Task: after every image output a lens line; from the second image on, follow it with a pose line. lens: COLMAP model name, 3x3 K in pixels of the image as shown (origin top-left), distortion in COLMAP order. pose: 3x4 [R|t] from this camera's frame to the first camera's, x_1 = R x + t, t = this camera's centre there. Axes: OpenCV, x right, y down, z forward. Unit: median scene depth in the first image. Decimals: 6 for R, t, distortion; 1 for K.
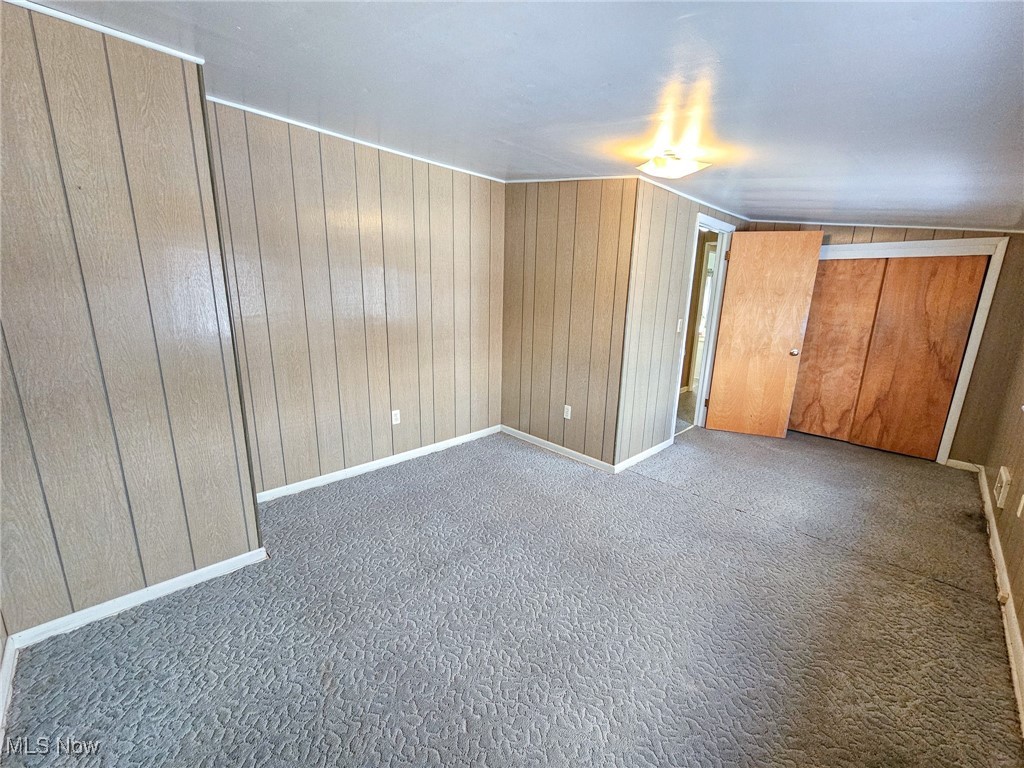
lens RADIAL K [[417.3, 0, 512.8], [0, 417.3, 385.8], [0, 0, 1]] dist [-0.003328, -0.000045]
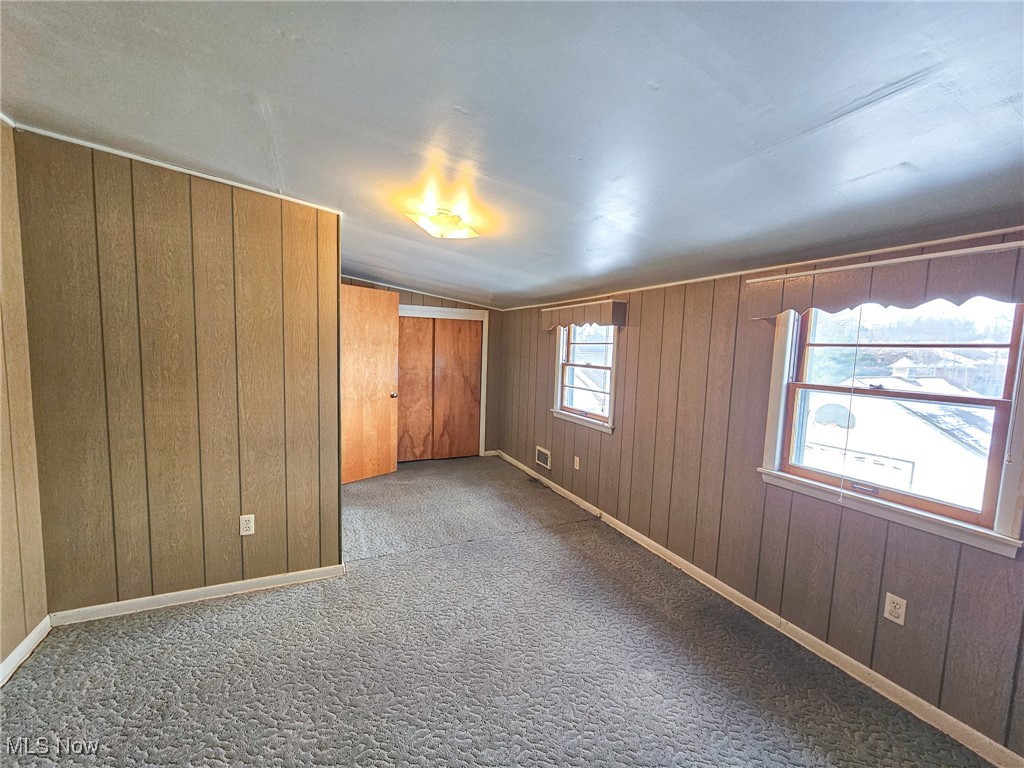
lens RADIAL K [[417.3, 0, 513.2], [0, 417.3, 385.9], [0, 0, 1]] dist [-0.003328, -0.000045]
pose [[0.326177, -0.098420, 0.940171, -0.300975], [0.187758, 0.981495, 0.037606, -0.089553], [-0.926475, 0.164259, 0.338620, 0.324103]]
